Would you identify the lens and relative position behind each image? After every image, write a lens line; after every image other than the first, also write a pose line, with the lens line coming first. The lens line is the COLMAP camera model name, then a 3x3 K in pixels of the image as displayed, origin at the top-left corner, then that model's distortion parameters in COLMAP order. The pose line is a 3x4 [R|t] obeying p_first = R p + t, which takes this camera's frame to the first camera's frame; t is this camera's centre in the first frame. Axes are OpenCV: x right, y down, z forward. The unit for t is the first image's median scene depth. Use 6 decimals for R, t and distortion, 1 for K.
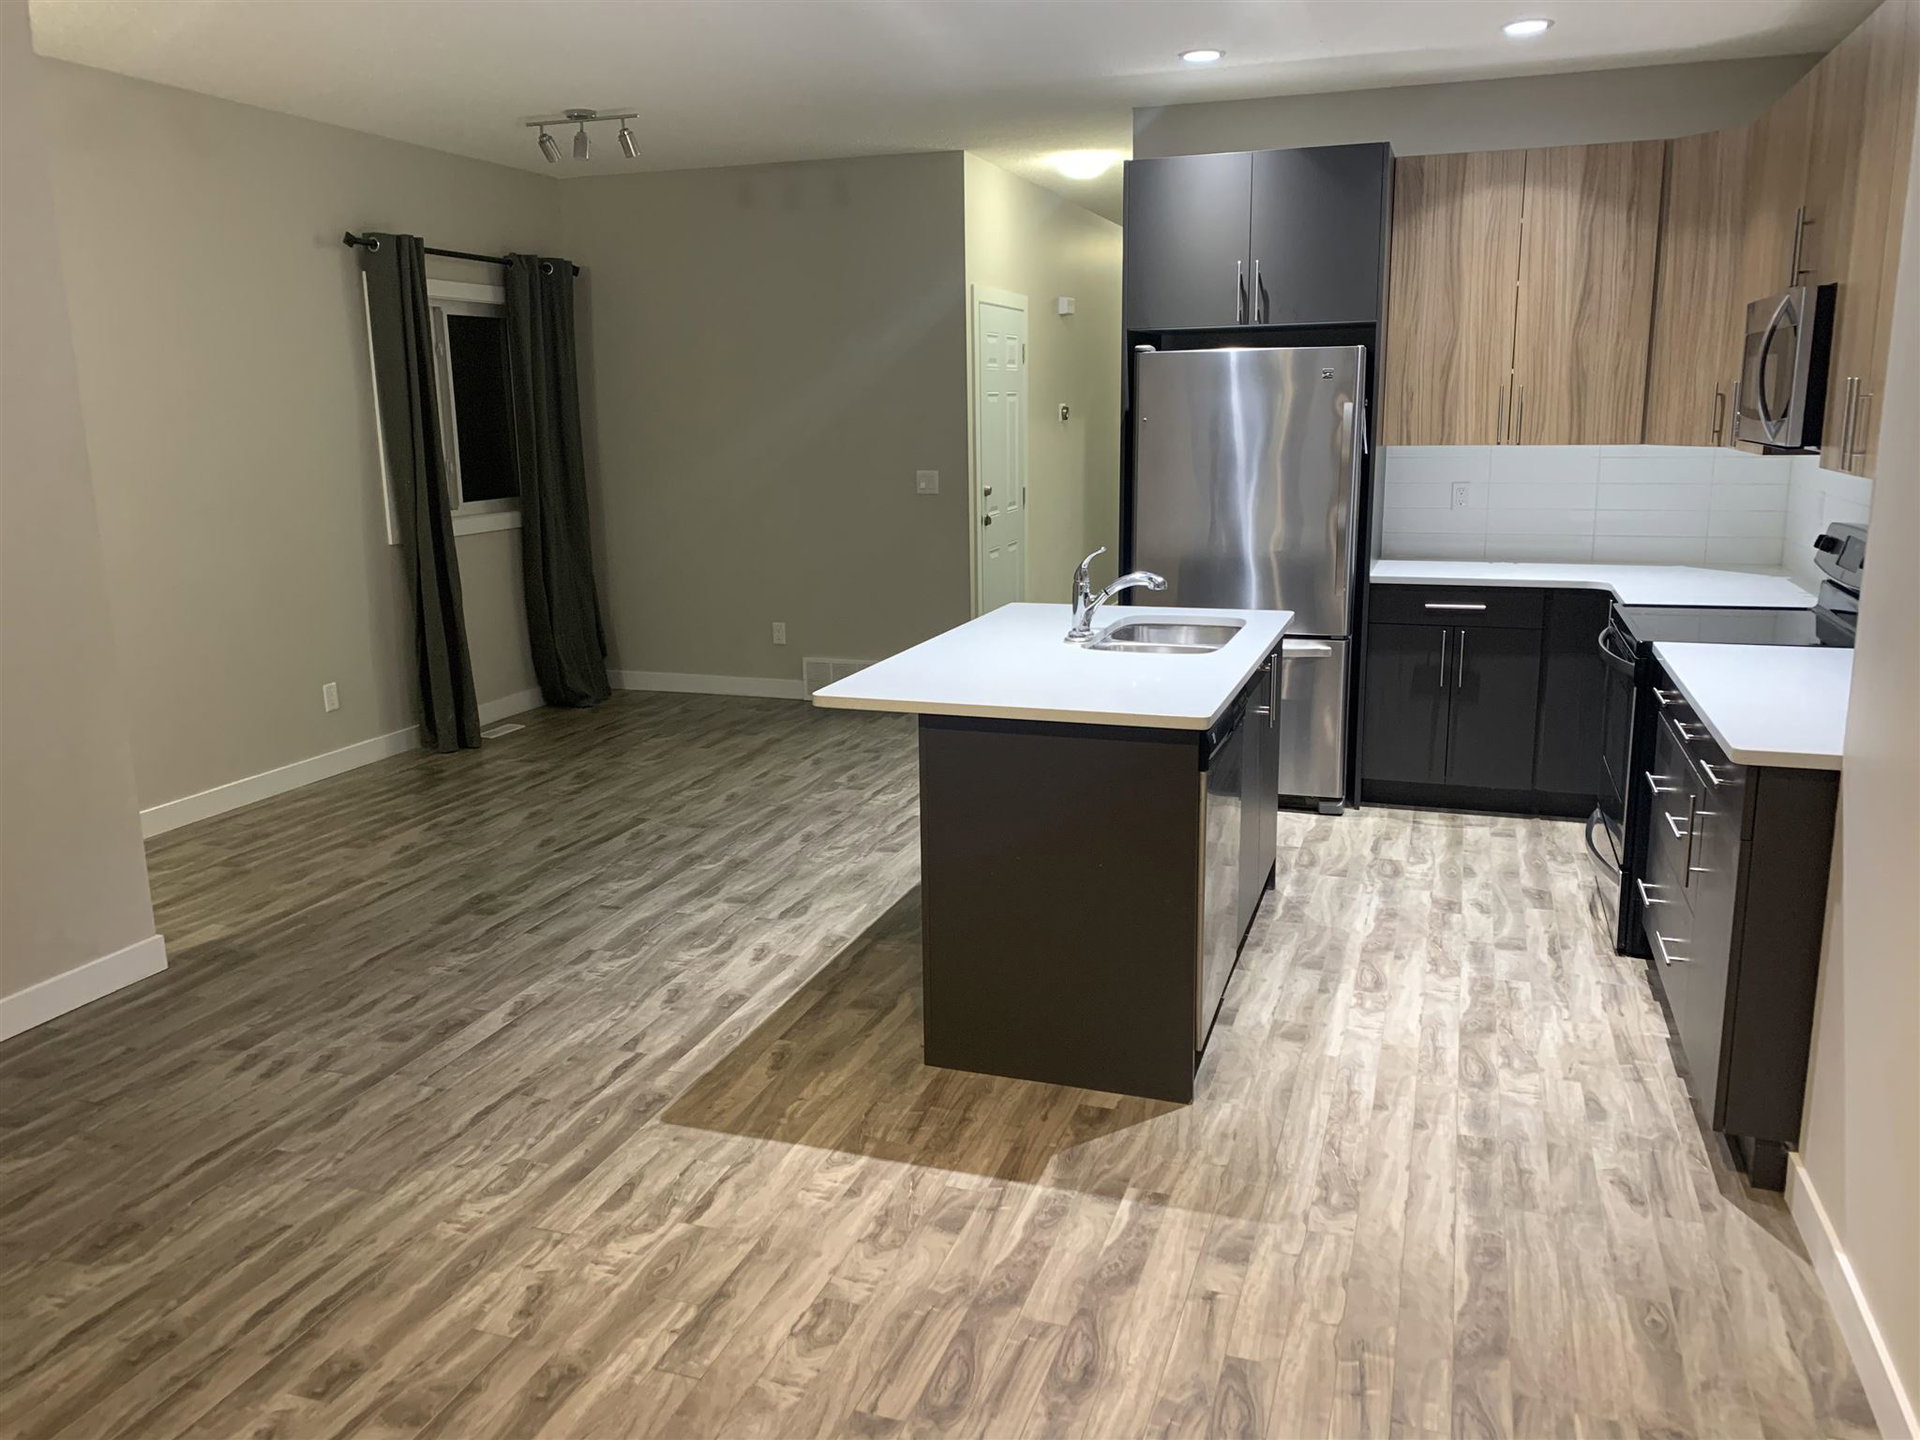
lens RADIAL K [[1474.1, 0, 953.1], [0, 1474.1, 692.7], [0, 0, 1]] dist [0.043313, -0.059236]
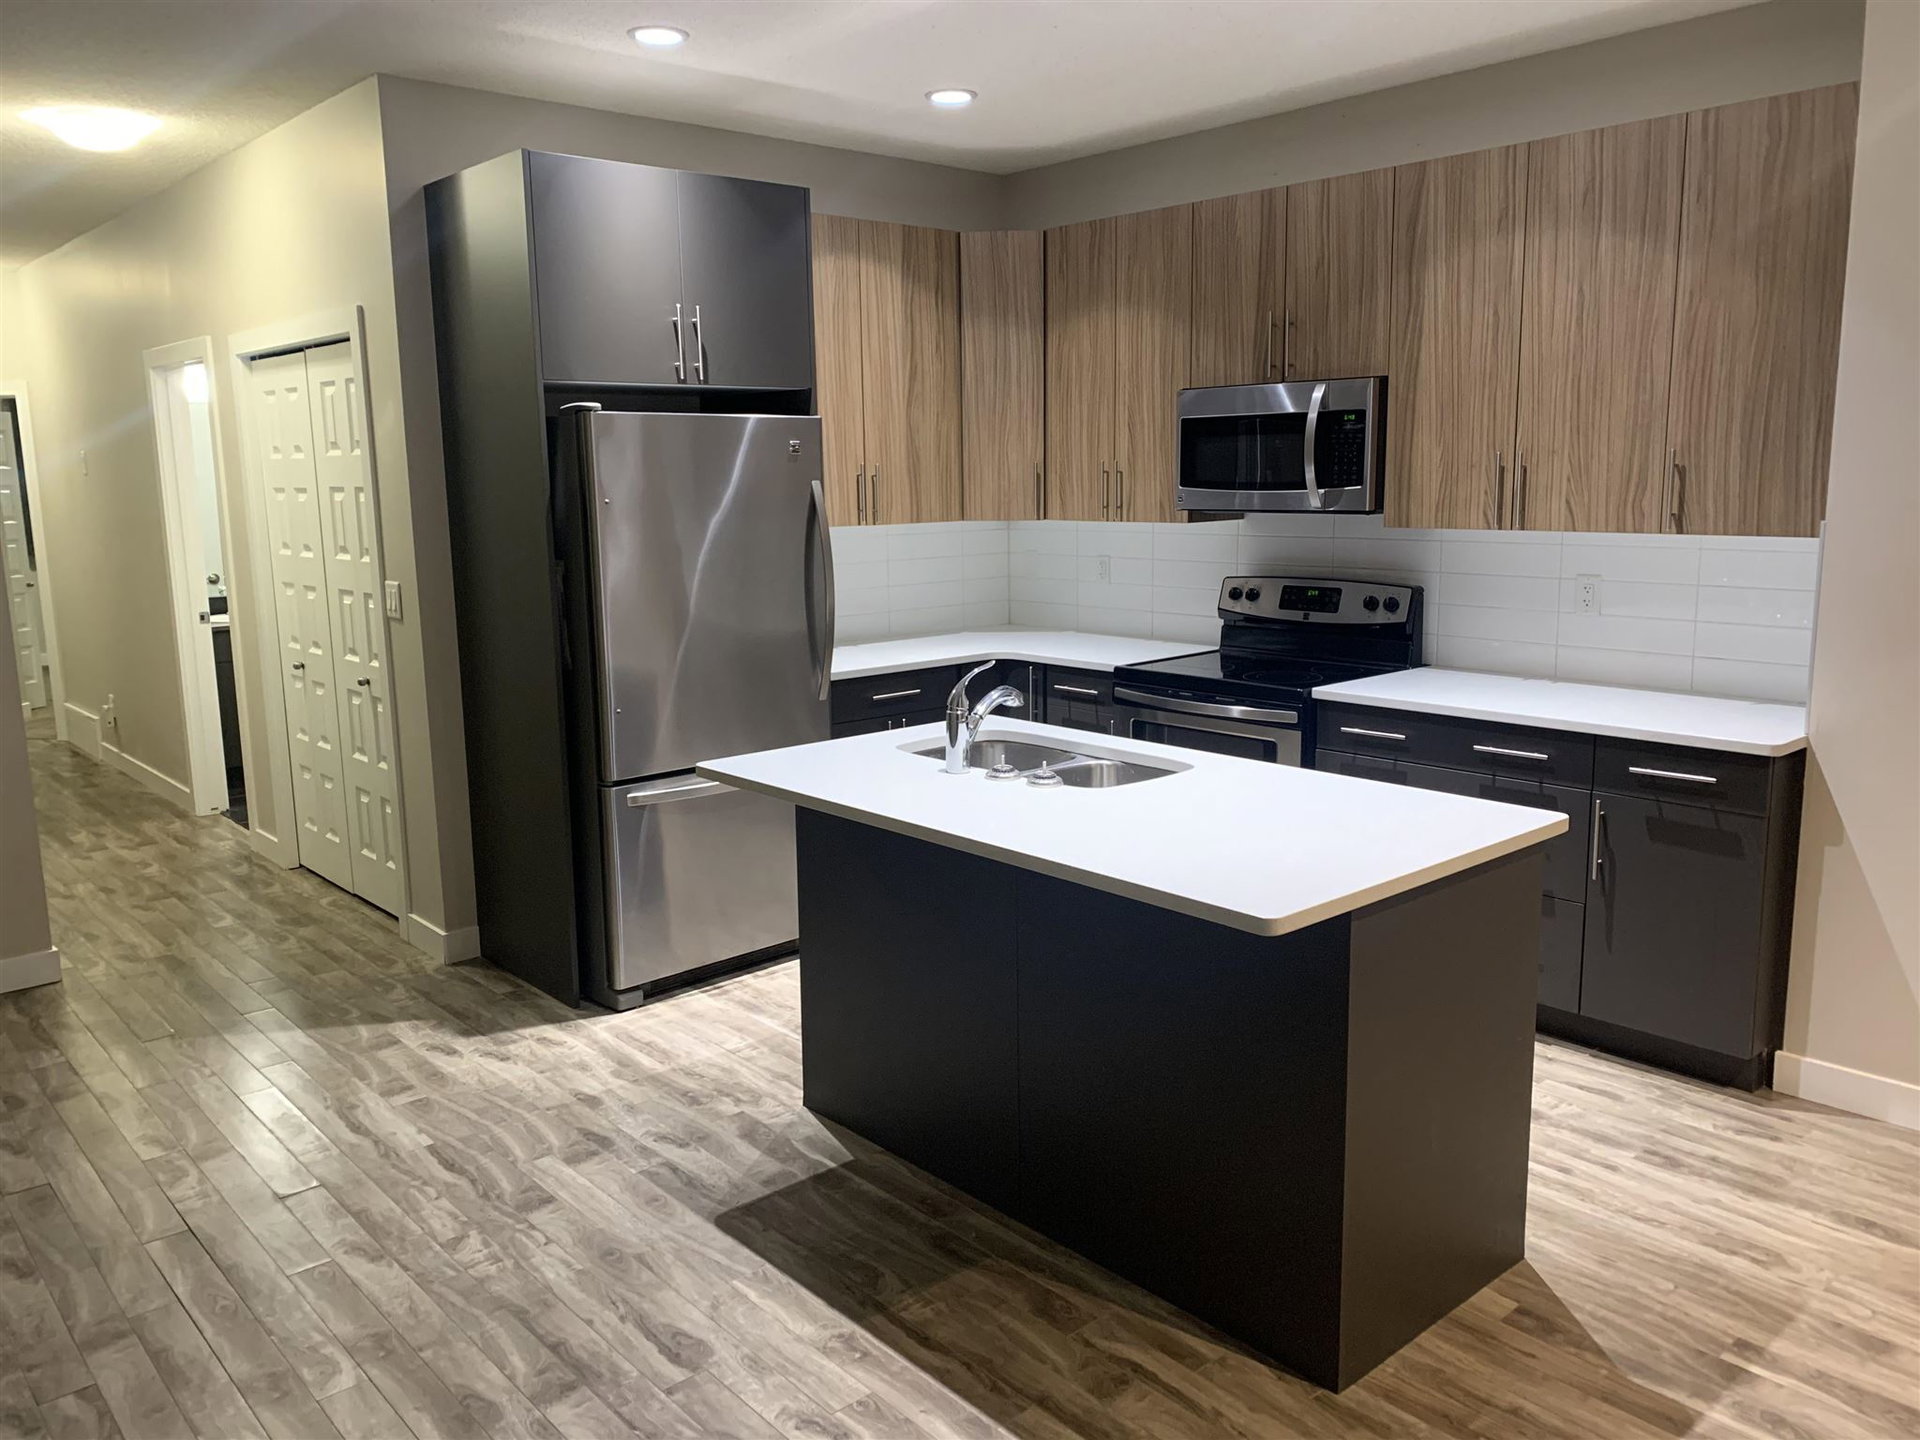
lens RADIAL K [[1456.6, 0, 960.0], [0, 1456.6, 720.0], [0, 0, 1]] dist [0.037211, -0.048525]
pose [[0.489107, -0.144542, 0.860164, -0.570274], [0.183424, 0.981166, 0.060577, -0.120279], [-0.852719, 0.128146, 0.506408, 0.652135]]
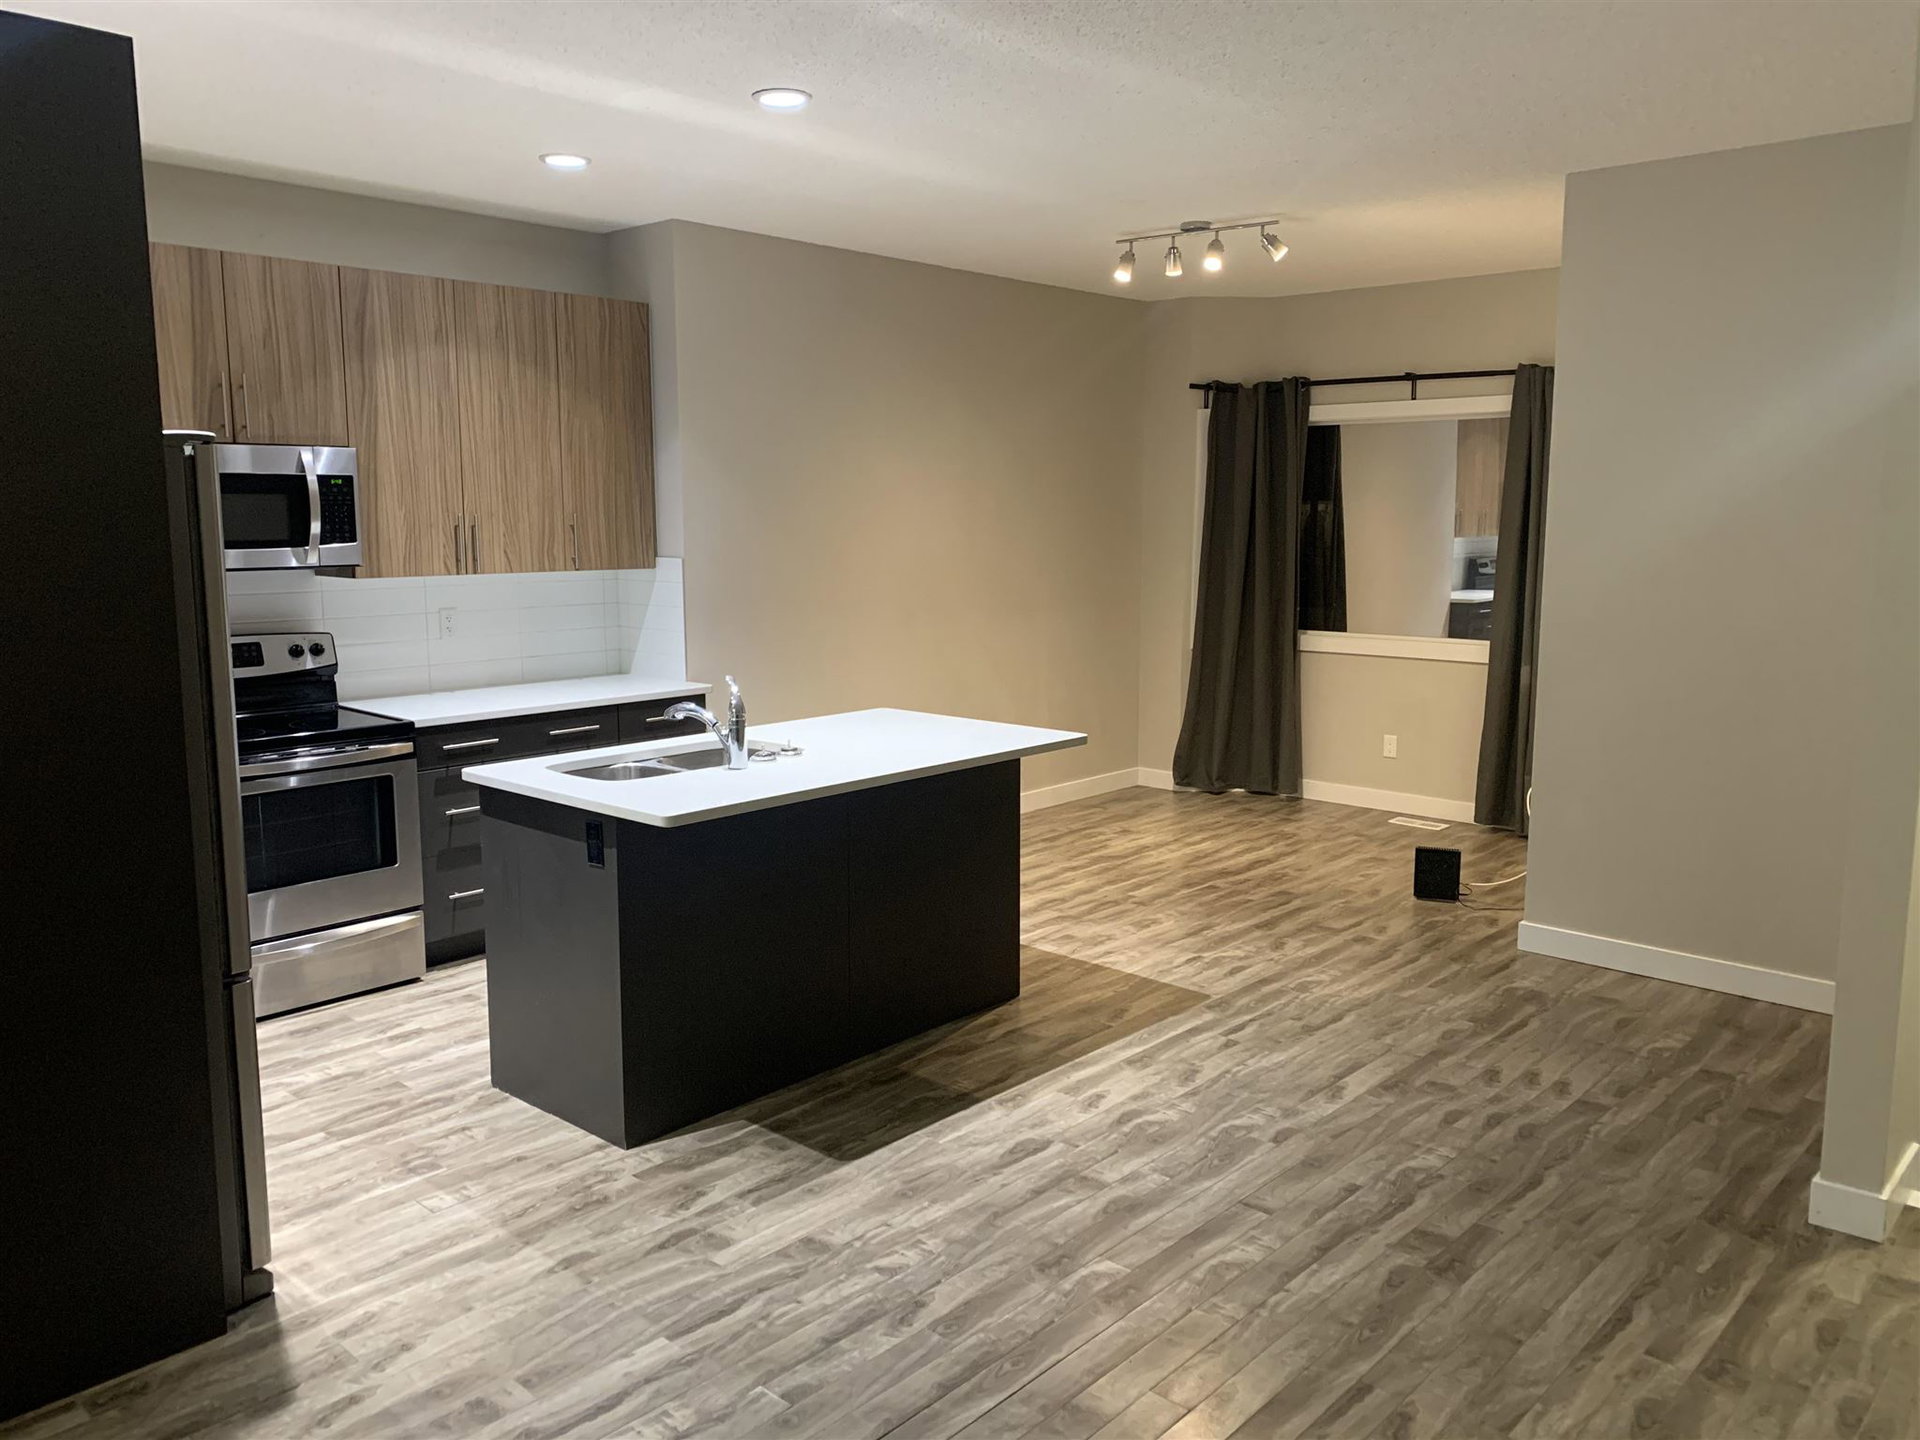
lens RADIAL K [[1456.6, 0, 960.0], [0, 1456.6, 720.0], [0, 0, 1]] dist [0.037211, -0.048525]
pose [[-0.921369, -0.043487, 0.386249, -0.414562], [0.089625, 0.943174, 0.319986, -0.370783], [-0.378215, 0.329442, -0.865113, 1.815083]]
